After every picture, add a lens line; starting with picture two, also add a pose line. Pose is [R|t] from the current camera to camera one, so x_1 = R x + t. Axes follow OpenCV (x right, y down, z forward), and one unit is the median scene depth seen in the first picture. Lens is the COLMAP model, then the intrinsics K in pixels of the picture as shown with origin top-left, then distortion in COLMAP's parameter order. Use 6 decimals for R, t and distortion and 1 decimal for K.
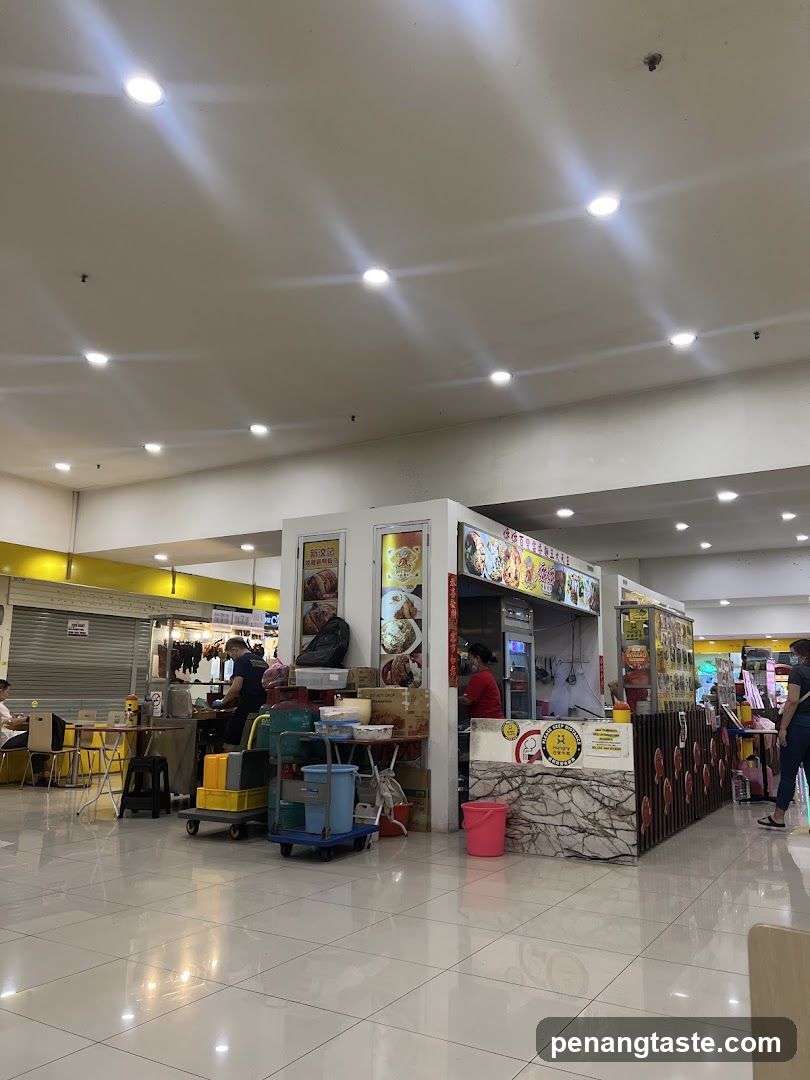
lens RADIAL K [[808.0, 0, 406.5], [0, 808.0, 542.1], [0, 0, 1]] dist [0.035364, -0.005891]
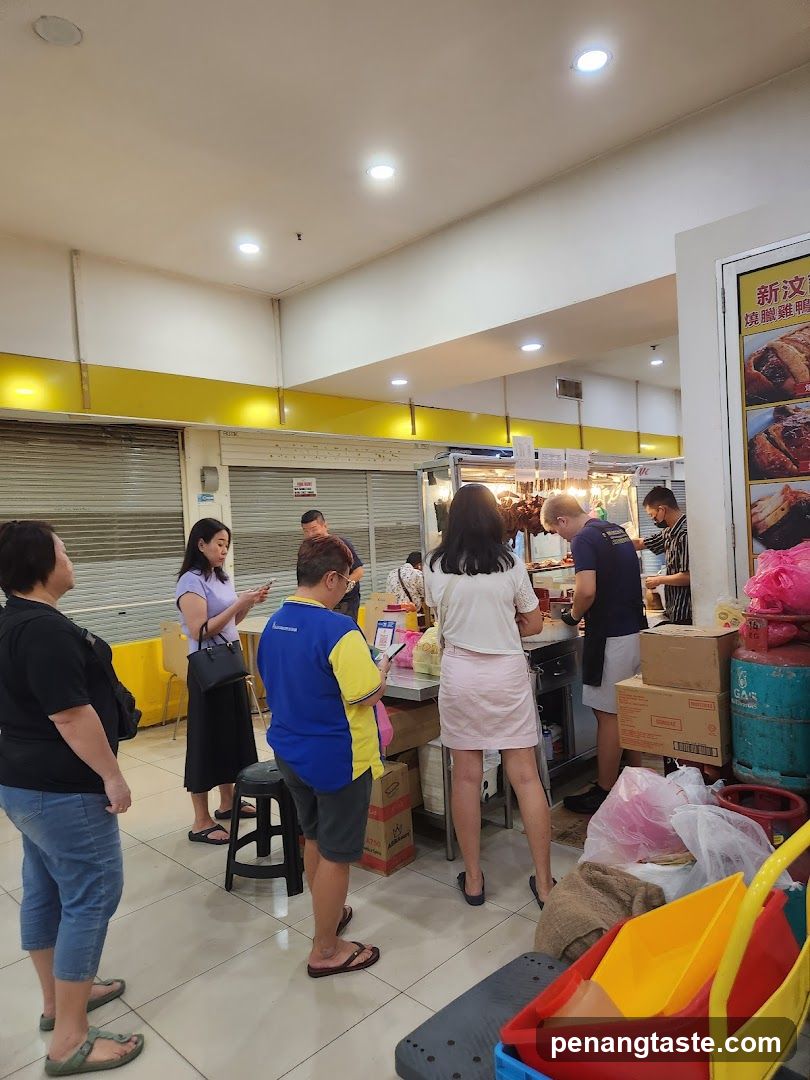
lens RADIAL K [[734.3, 0, 402.1], [0, 734.3, 541.3], [0, 0, 1]] dist [0.006893, 0.001814]
pose [[0.964650, -0.053241, -0.258102, -0.147109], [0.105022, 0.975915, 0.191207, 0.033317], [0.241705, -0.211554, 0.947008, 0.378434]]
